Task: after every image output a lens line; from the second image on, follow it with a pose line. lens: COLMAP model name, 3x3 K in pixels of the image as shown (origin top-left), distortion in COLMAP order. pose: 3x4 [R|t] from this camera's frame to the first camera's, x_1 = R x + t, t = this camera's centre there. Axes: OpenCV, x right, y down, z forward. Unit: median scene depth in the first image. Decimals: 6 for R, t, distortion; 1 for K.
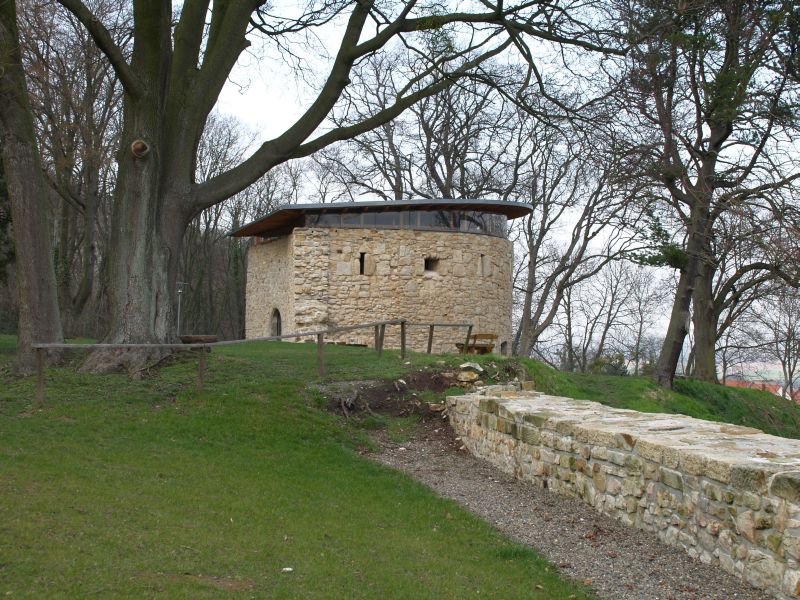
lens RADIAL K [[1173.5, 0, 403.9], [0, 1173.5, 299.7], [0, 0, 1]] dist [0.001961, 0.000000]
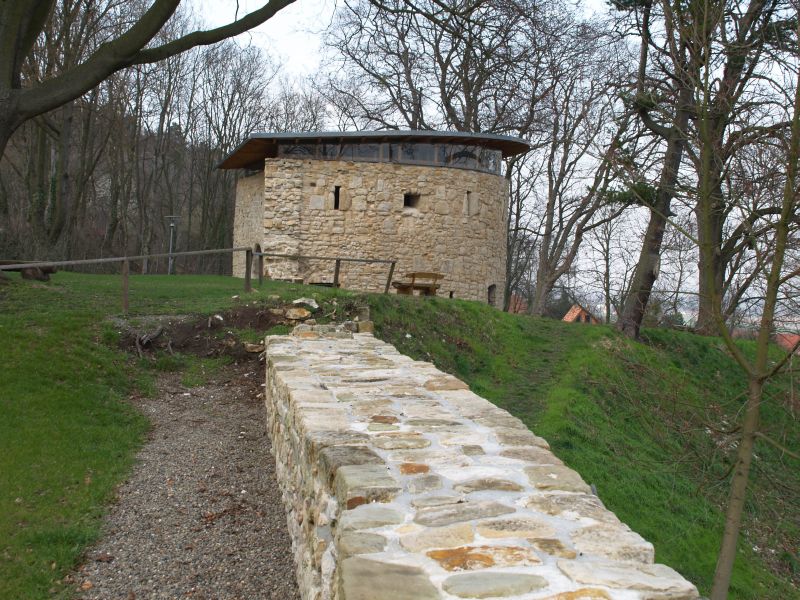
lens RADIAL K [[1173.5, 0, 395.4], [0, 1173.5, 300.3], [0, 0, 1]] dist [0.001961, 0.000000]
pose [[0.997691, 0.026768, -0.062417, 0.072674], [-0.023761, 0.998544, 0.048437, 0.004702], [0.063623, -0.046842, 0.996874, 0.056583]]
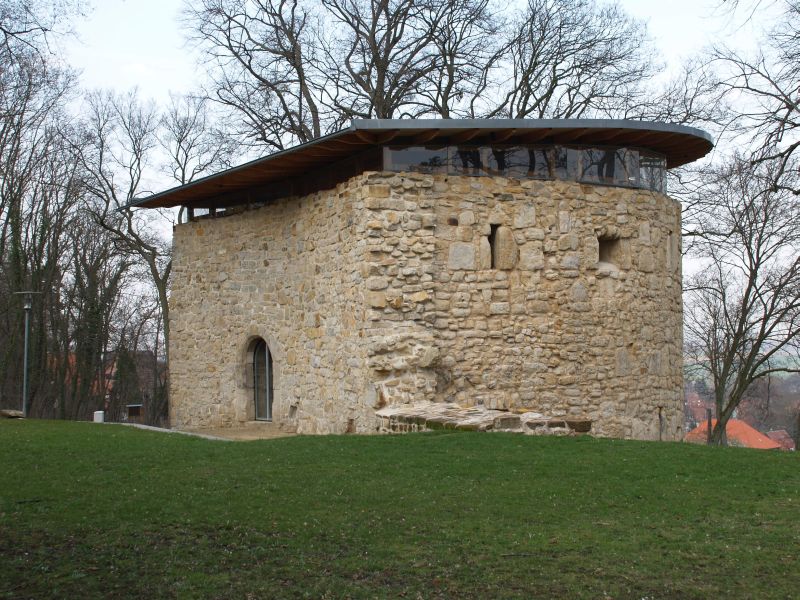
lens RADIAL K [[1173.5, 0, 400.8], [0, 1173.5, 298.4], [0, 0, 1]] dist [0.001961, 0.000000]
pose [[0.973106, -0.013479, 0.229965, -0.188740], [0.015251, 0.999866, -0.005928, -0.006382], [-0.229854, 0.009276, 0.973181, 0.524562]]
